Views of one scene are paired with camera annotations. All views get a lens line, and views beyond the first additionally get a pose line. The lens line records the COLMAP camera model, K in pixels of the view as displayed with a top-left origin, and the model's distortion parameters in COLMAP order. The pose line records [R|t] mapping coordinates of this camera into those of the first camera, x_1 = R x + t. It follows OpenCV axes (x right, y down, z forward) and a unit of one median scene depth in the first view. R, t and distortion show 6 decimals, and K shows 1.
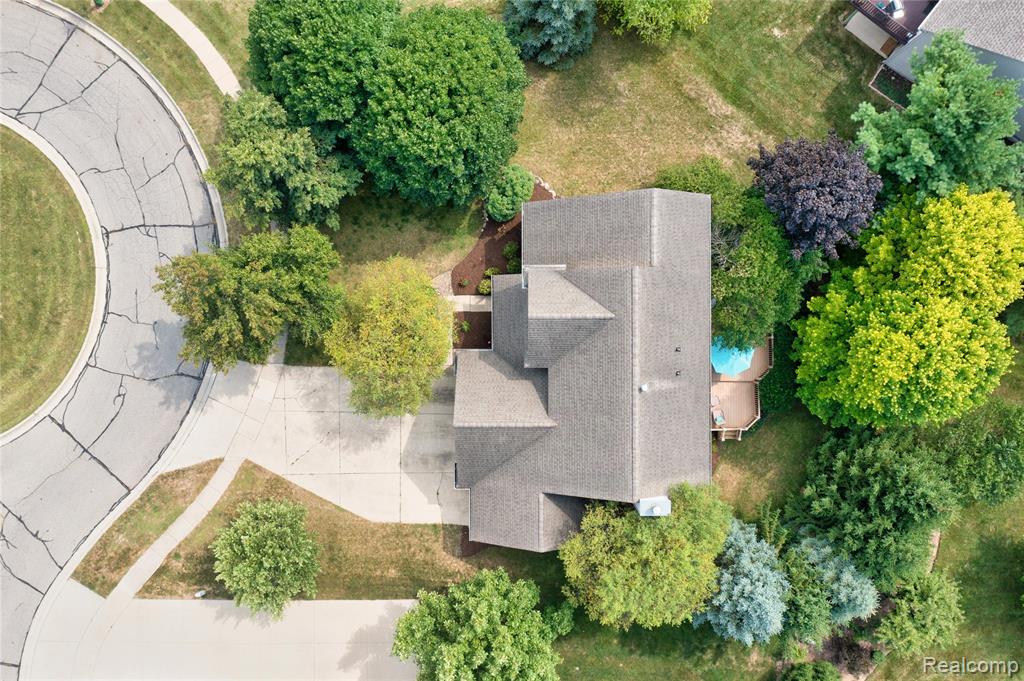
lens RADIAL K [[837.8, 0, 512.0], [0, 837.8, 340.5], [0, 0, 1]] dist [0.000045, 0.001700]
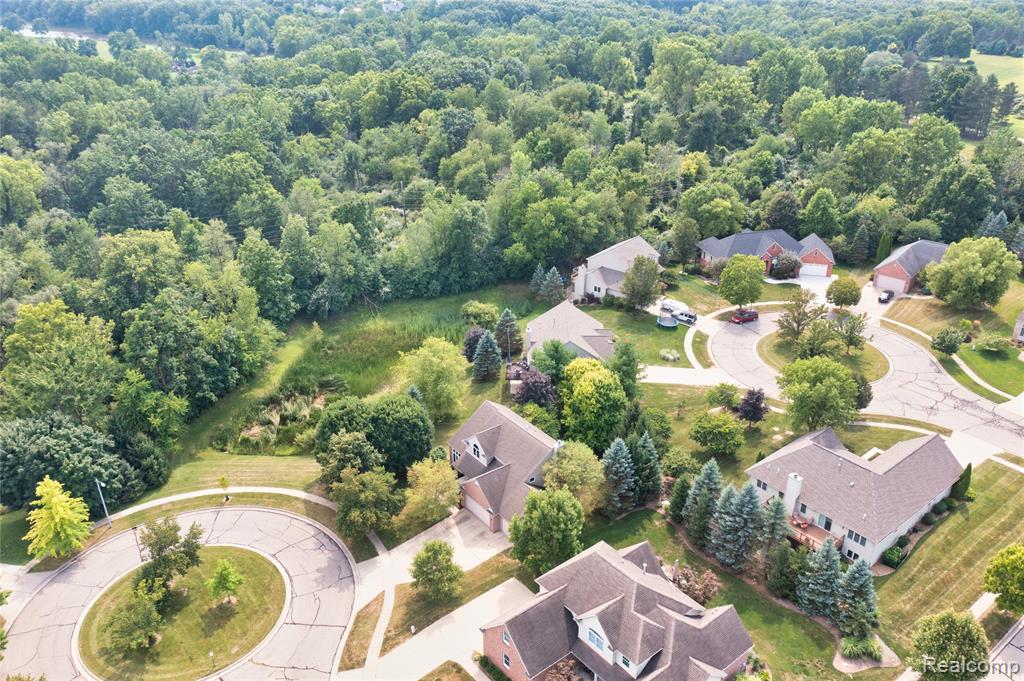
lens RADIAL K [[807.1, 0, 515.0], [0, 807.1, 344.6], [0, 0, 1]] dist [0.004551, -0.003149]
pose [[0.793252, -0.257056, 0.551973, -0.979135], [0.608769, 0.353191, -0.710392, 1.417069], [-0.012341, 0.899544, 0.436657, -0.274263]]
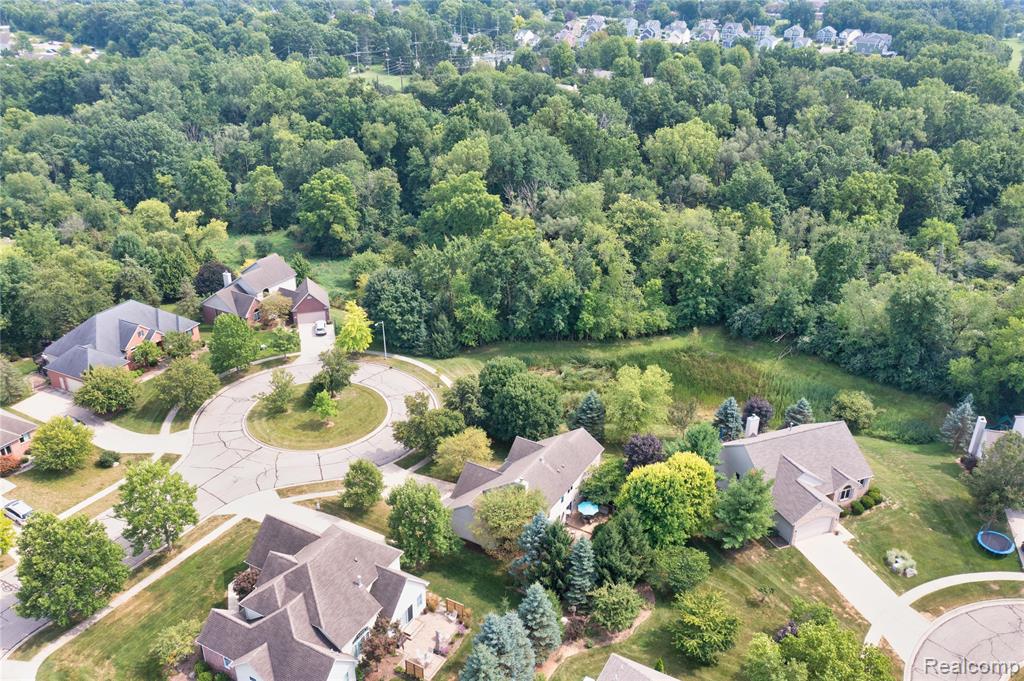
lens RADIAL K [[807.1, 0, 515.0], [0, 807.1, 344.6], [0, 0, 1]] dist [0.004551, -0.003149]
pose [[0.862357, 0.242785, -0.444292, 0.868015], [-0.505840, 0.375755, -0.776488, 1.485046], [-0.021575, 0.894351, 0.446846, -0.295310]]
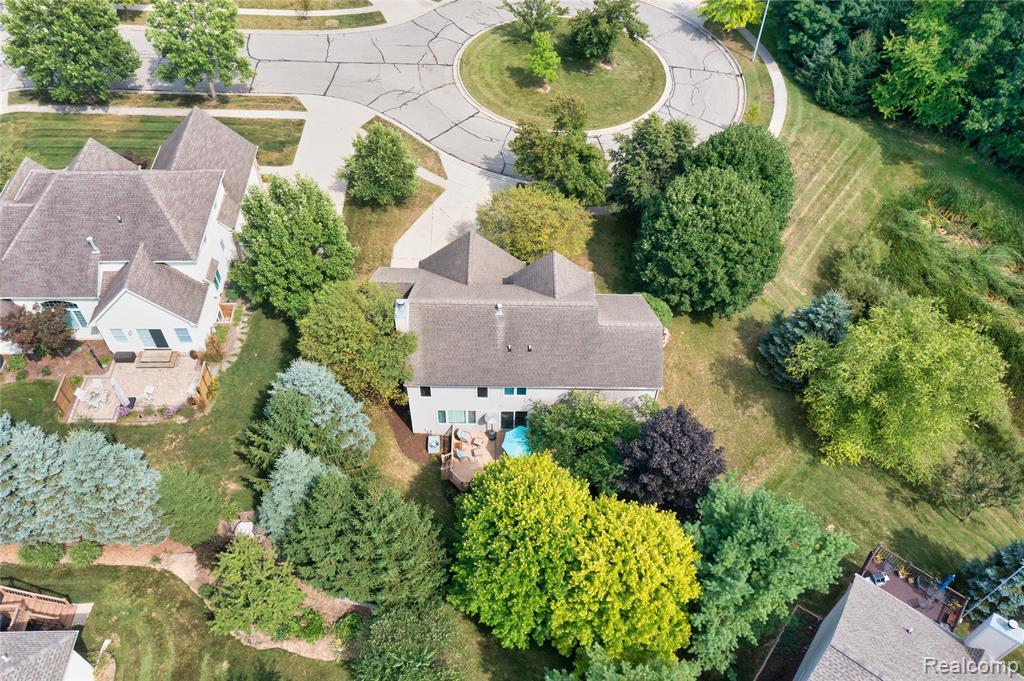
lens RADIAL K [[807.1, 0, 515.0], [0, 807.1, 344.6], [0, 0, 1]] dist [0.004551, -0.003149]
pose [[0.002378, 0.774188, -0.632952, 0.775654], [-0.999713, -0.013239, -0.019949, 0.048368], [-0.023824, 0.632818, 0.773934, 0.099372]]
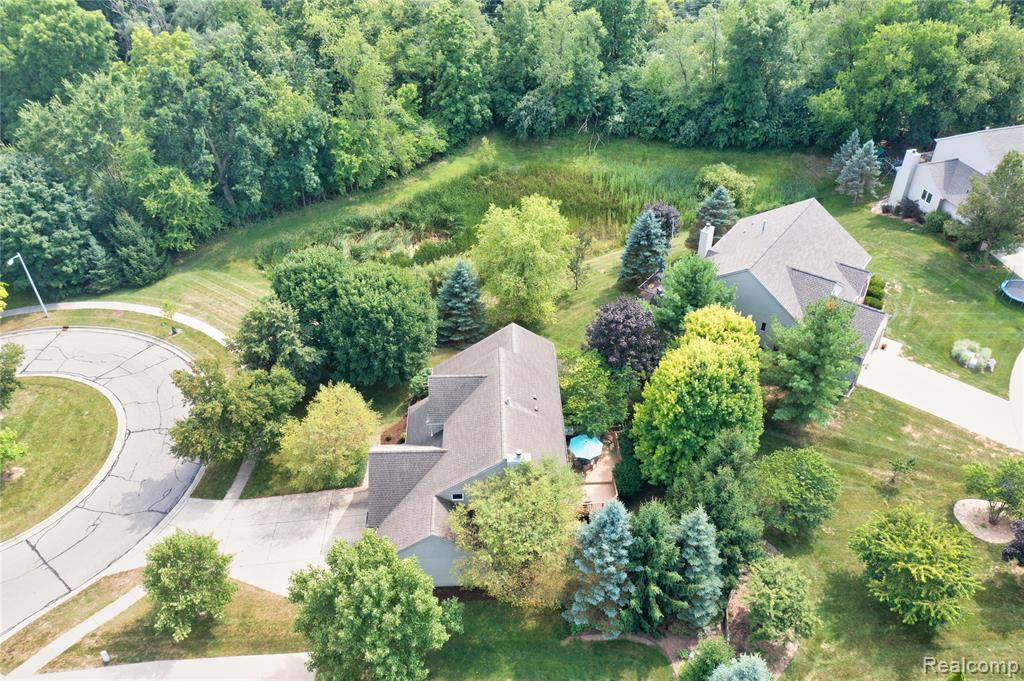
lens RADIAL K [[807.1, 0, 515.0], [0, 807.1, 344.6], [0, 0, 1]] dist [0.004551, -0.003149]
pose [[0.999412, -0.015366, 0.030654, 0.105878], [0.033687, 0.606816, -0.794128, 0.872494], [-0.006399, 0.794694, 0.606977, 0.091117]]
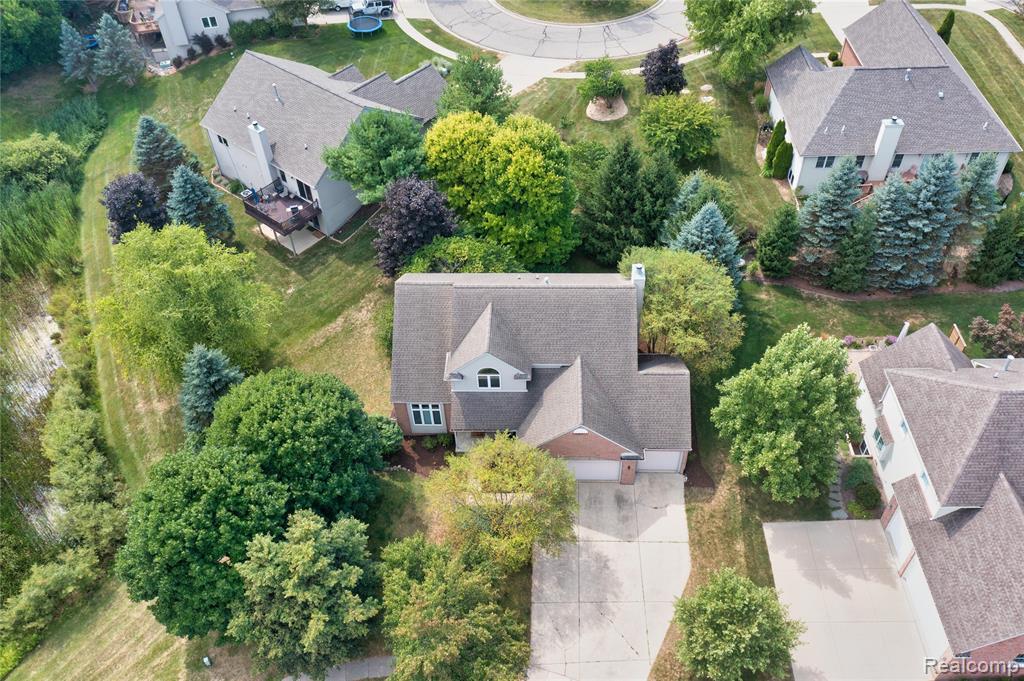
lens RADIAL K [[837.8, 0, 512.0], [0, 837.8, 340.5], [0, 0, 1]] dist [0.000045, 0.001700]
pose [[0.040898, -0.713675, 0.699282, -0.669930], [0.998574, 0.005169, -0.053126, 0.059012], [0.034300, 0.700458, 0.712869, 0.111864]]
